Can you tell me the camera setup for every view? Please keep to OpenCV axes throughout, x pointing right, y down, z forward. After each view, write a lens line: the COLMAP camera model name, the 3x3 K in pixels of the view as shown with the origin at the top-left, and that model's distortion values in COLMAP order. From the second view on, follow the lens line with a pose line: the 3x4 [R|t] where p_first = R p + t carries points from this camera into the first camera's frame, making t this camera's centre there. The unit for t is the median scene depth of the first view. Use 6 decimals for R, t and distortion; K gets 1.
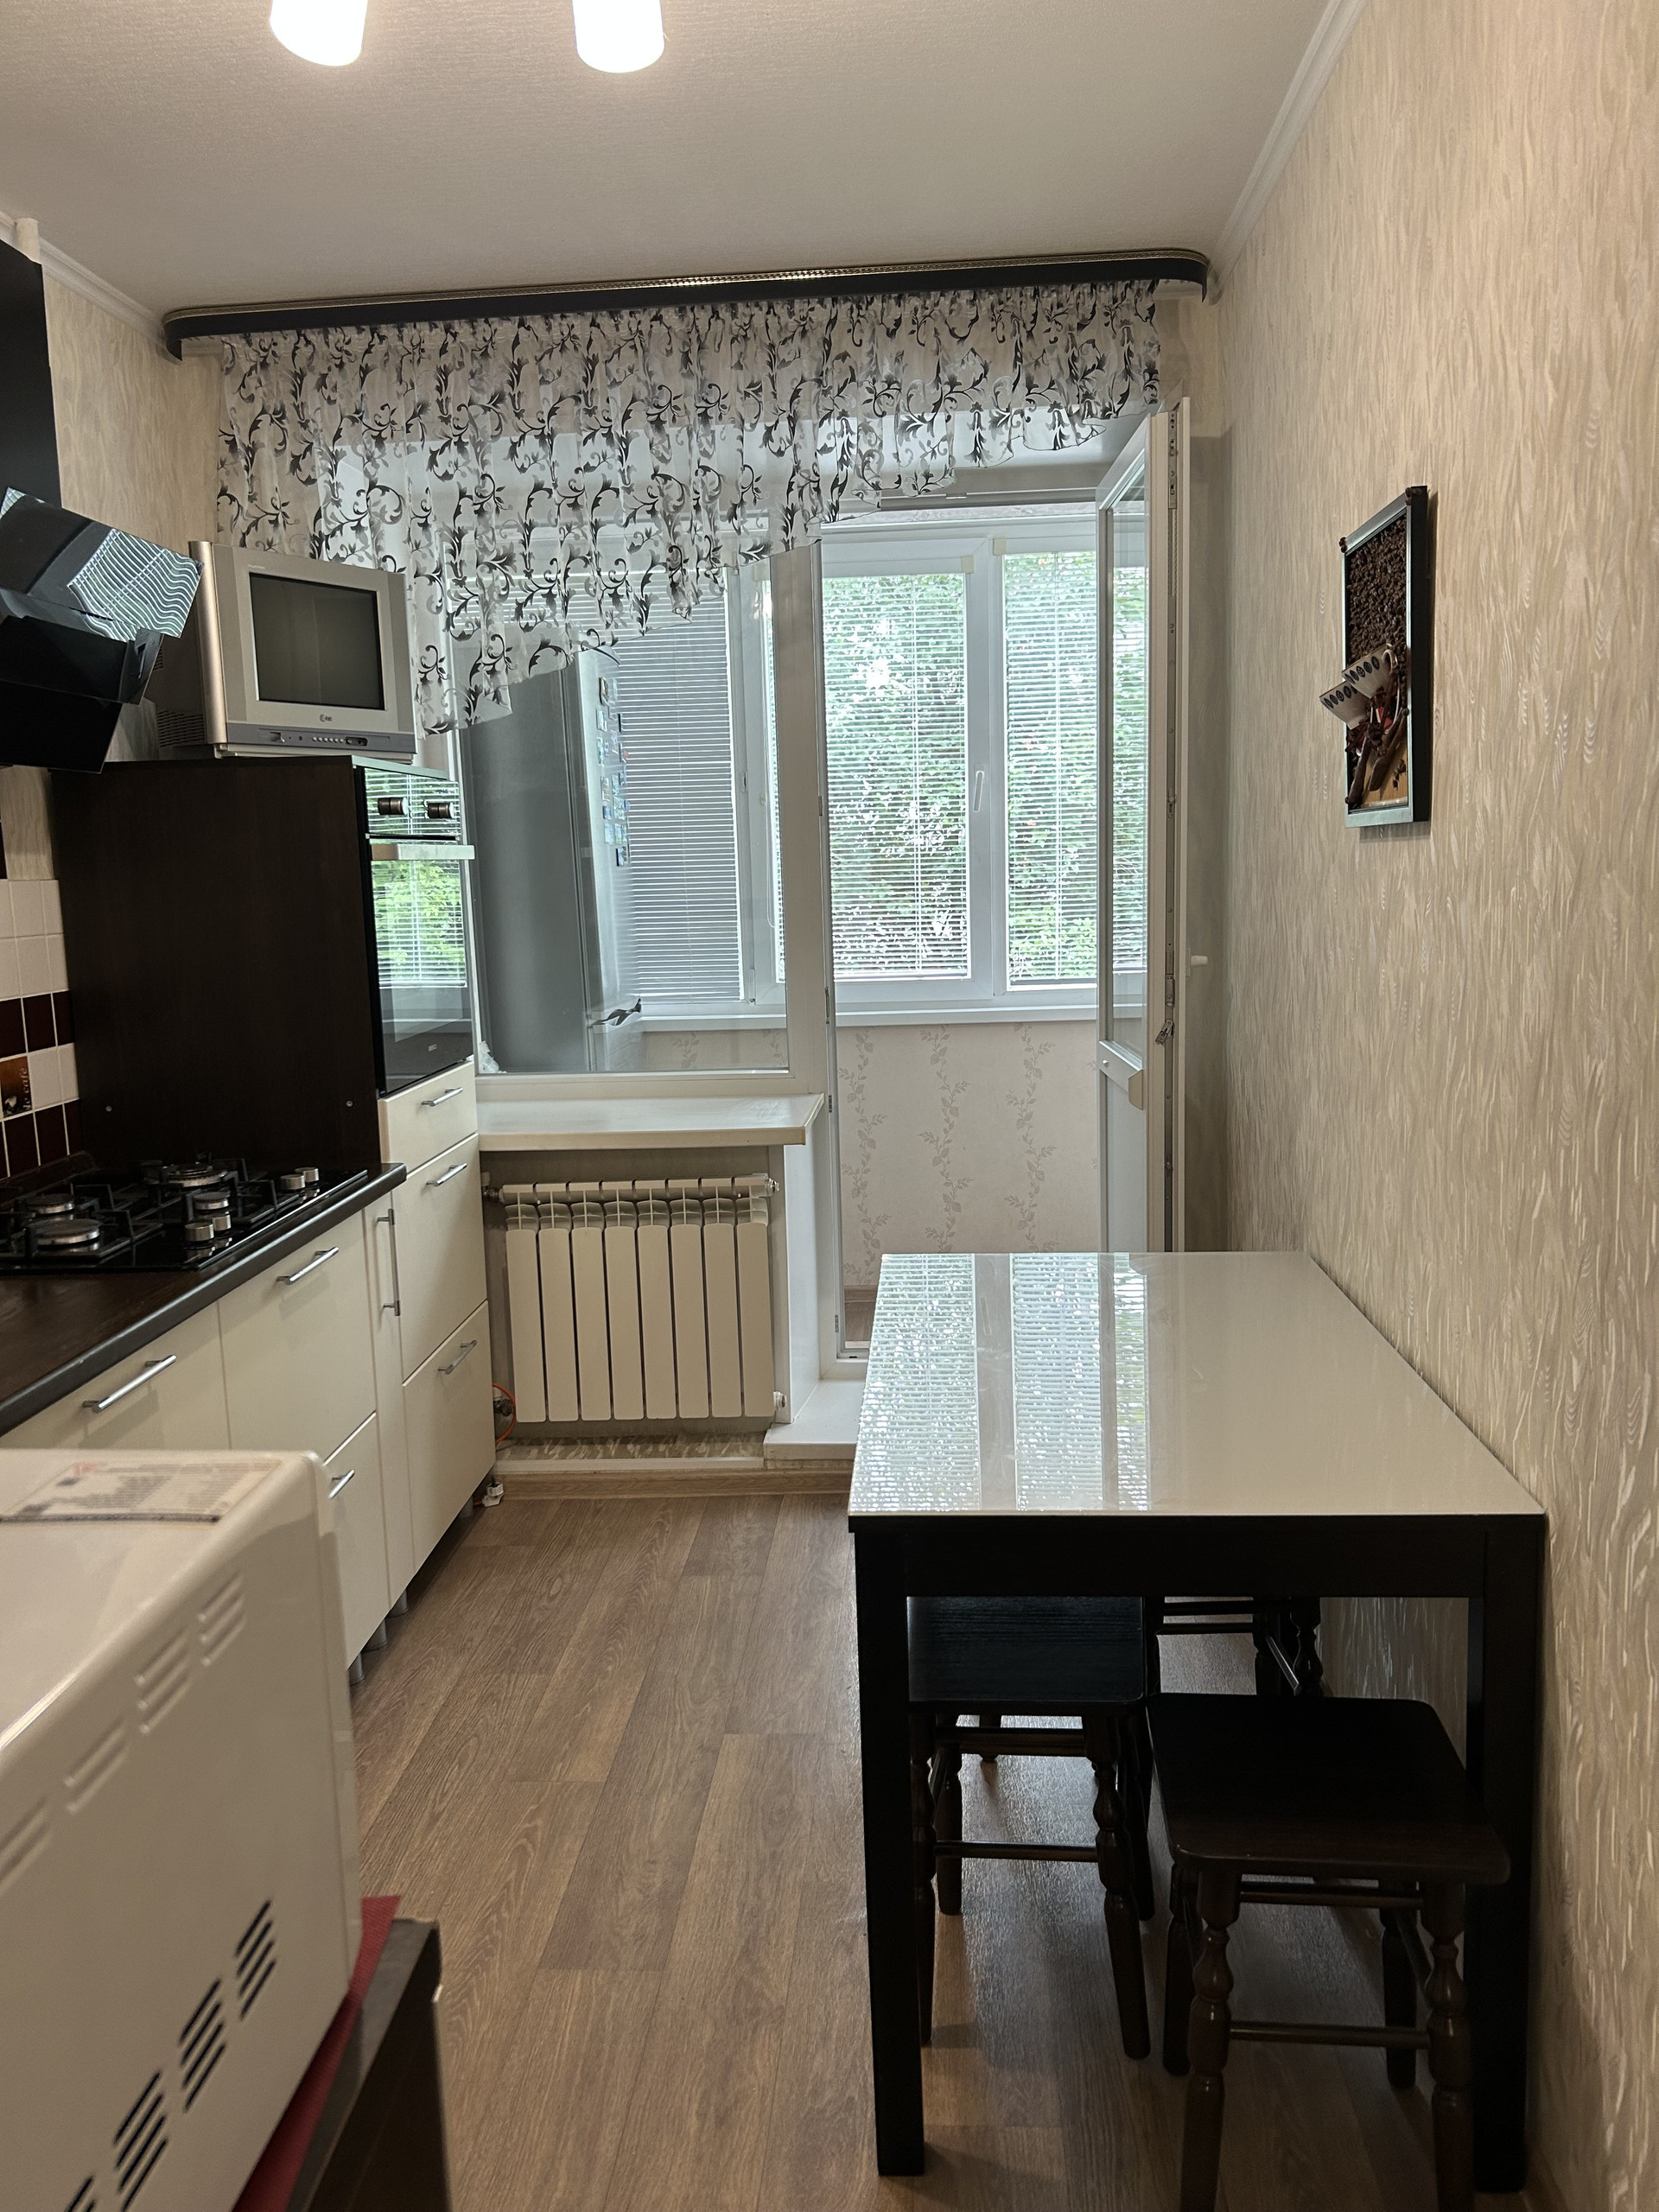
lens RADIAL K [[1679.5, 0, 827.4], [0, 1679.5, 1112.6], [0, 0, 1]] dist [0.015844, 0.002706]
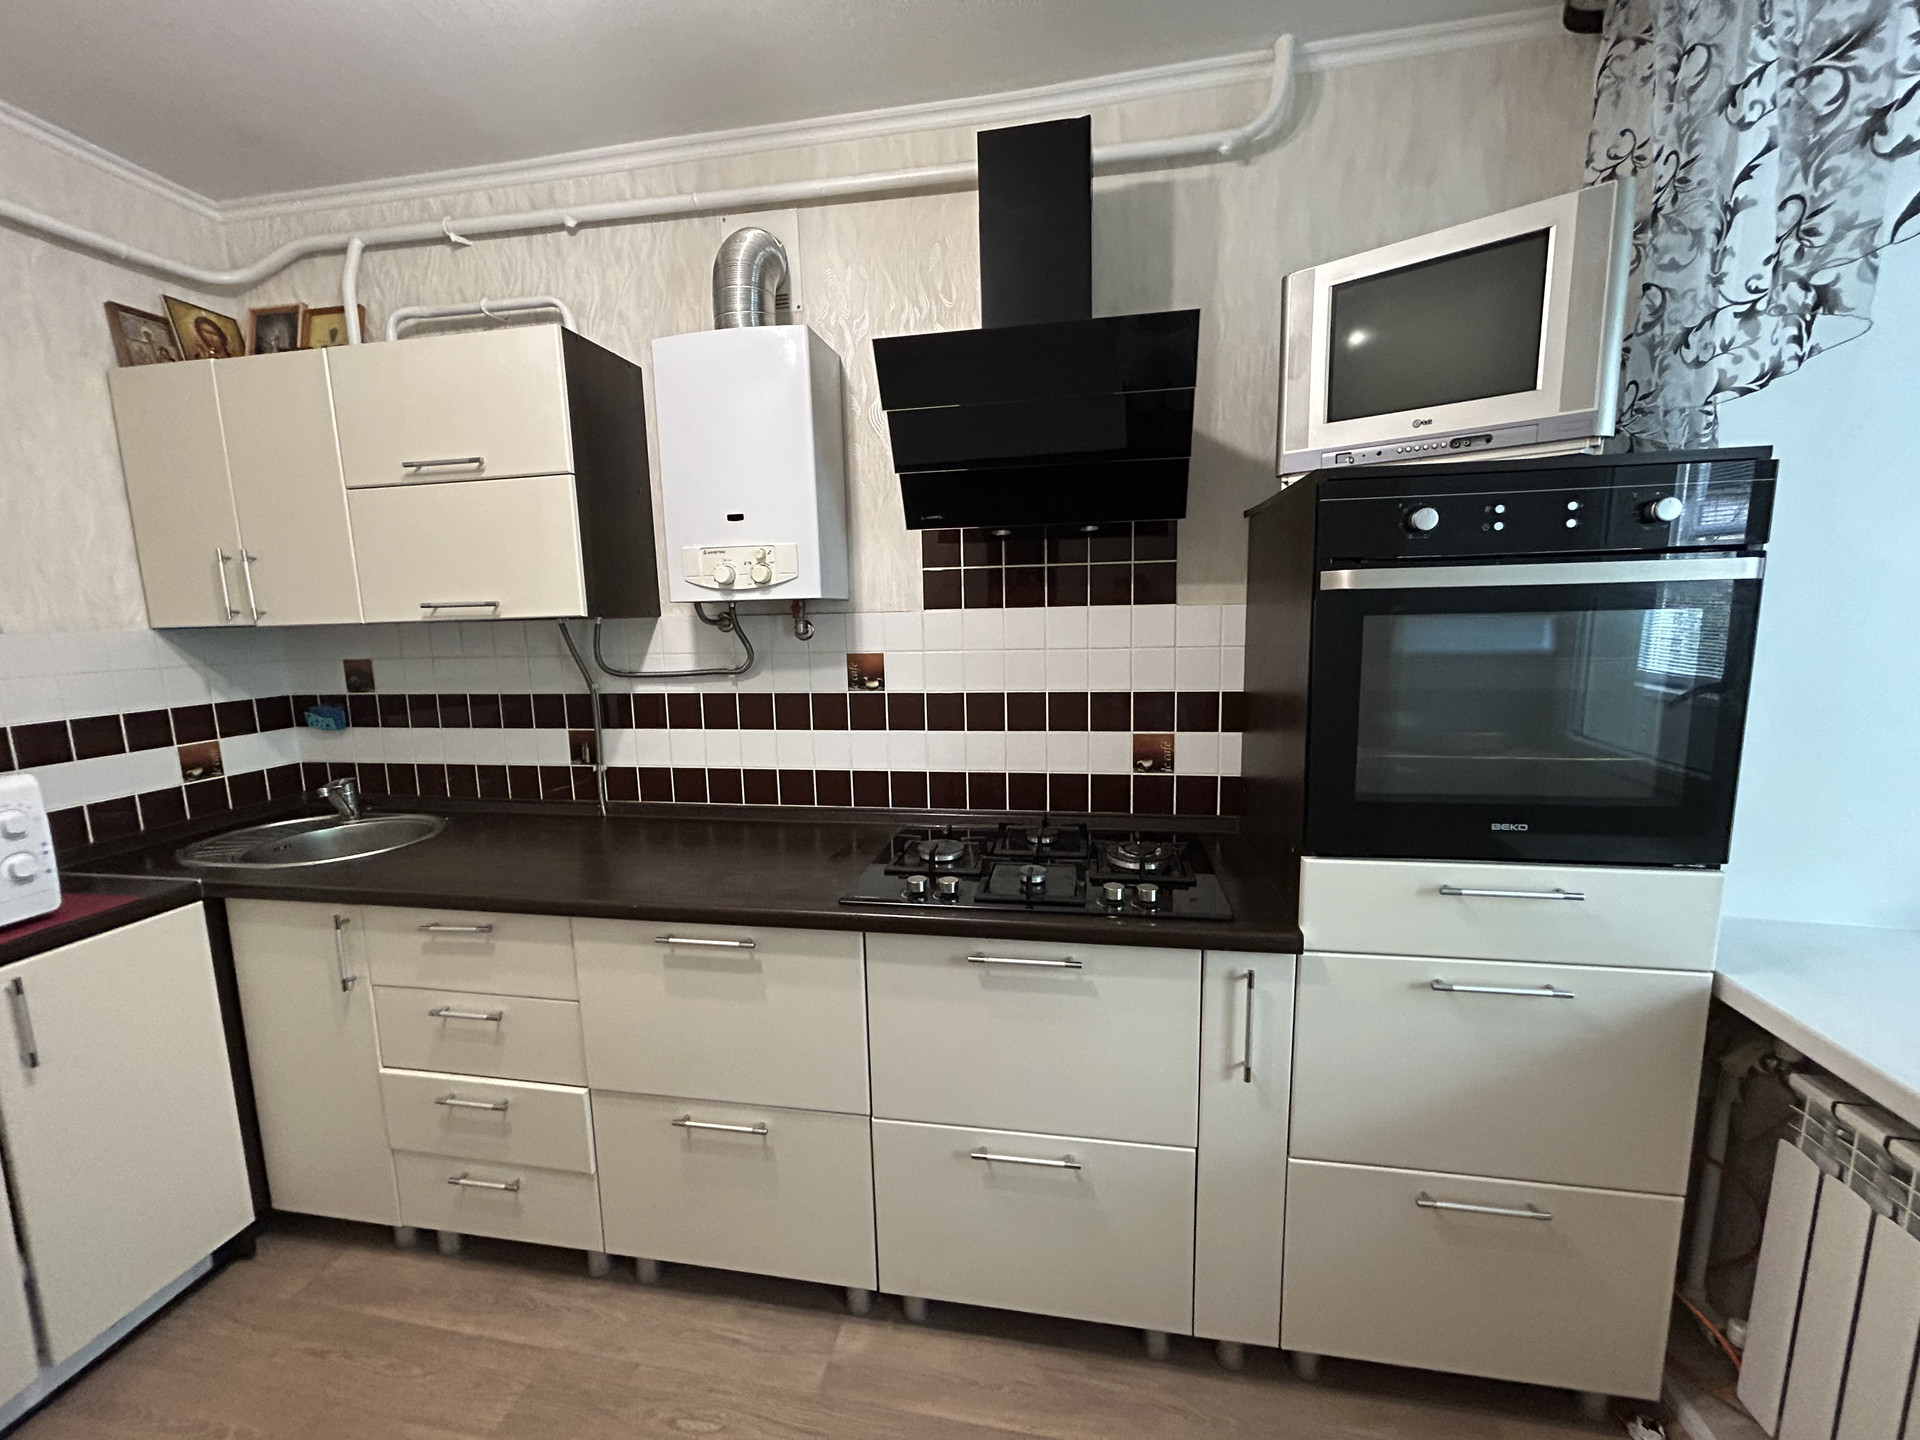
lens RADIAL K [[774.0, 0, 960.0], [0, 774.0, 720.0], [0, 0, 1]] dist [-0.002587, 0.000099]
pose [[-0.135204, 0.169123, -0.976277, 0.151148], [-0.121109, 0.975116, 0.185694, -0.134043], [0.983388, 0.143343, -0.111357, 0.857386]]
